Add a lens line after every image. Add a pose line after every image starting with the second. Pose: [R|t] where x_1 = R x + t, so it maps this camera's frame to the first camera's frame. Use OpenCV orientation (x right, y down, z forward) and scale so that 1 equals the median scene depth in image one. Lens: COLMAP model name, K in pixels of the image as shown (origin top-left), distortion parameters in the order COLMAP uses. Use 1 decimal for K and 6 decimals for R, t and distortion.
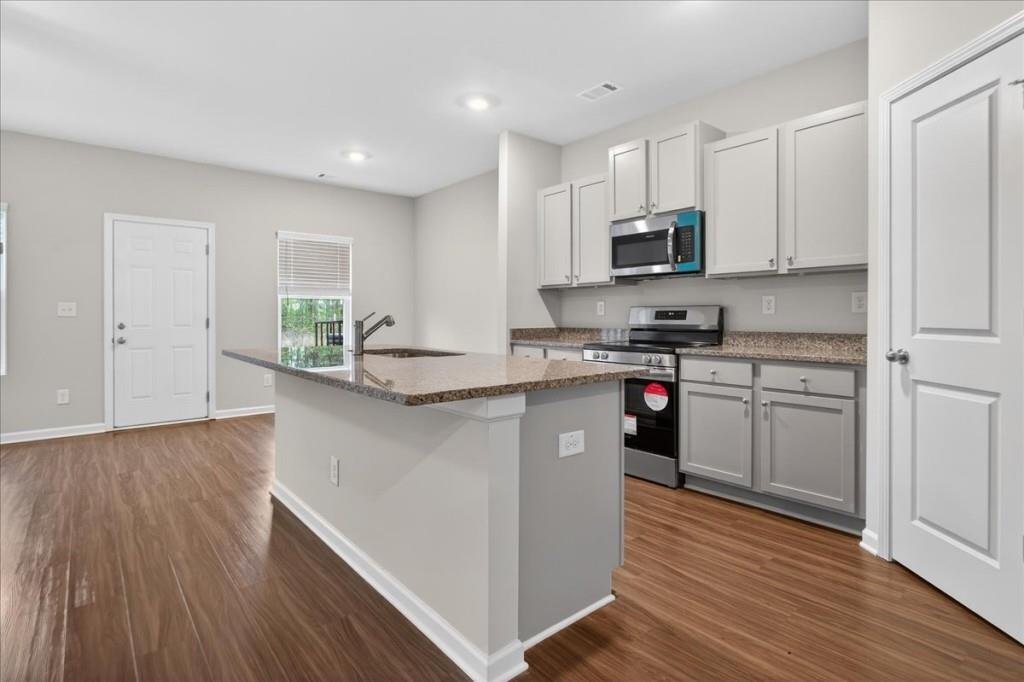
lens RADIAL K [[509.9, 0, 502.8], [0, 509.9, 317.3], [0, 0, 1]] dist [-0.013954, 0.000657]
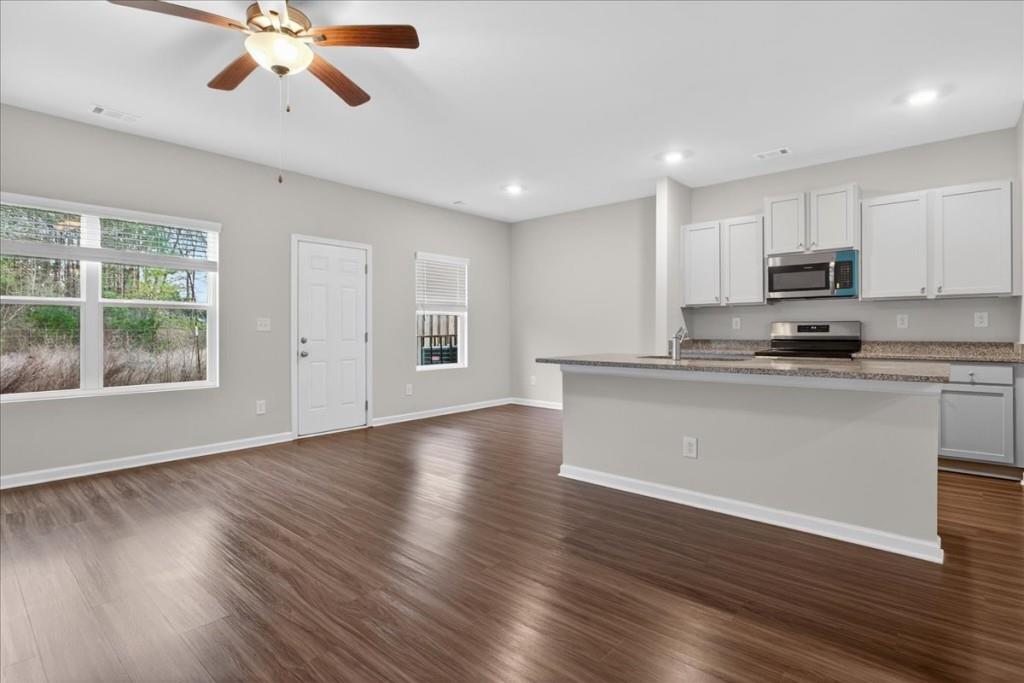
lens RADIAL K [[509.9, 0, 500.1], [0, 509.9, 324.7], [0, 0, 1]] dist [-0.013954, 0.000657]
pose [[0.989886, -0.001118, 0.141858, -0.672147], [0.002979, 0.999912, -0.012911, -0.000292], [-0.141831, 0.013203, 0.989803, -0.158758]]
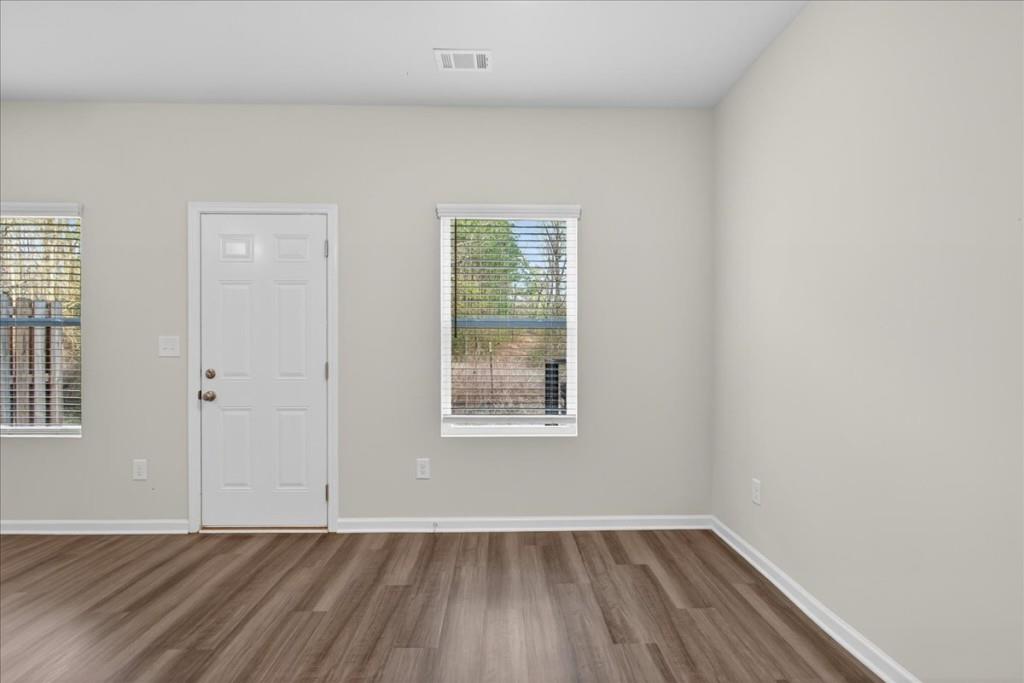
lens RADIAL K [[509.9, 0, 509.7], [0, 509.9, 350.9], [0, 0, 1]] dist [-0.013954, 0.000657]
pose [[0.781908, 0.004135, -0.623380, -0.056436], [-0.006240, 0.999980, -0.001194, -0.018640], [0.623363, 0.004824, 0.781918, 0.984447]]
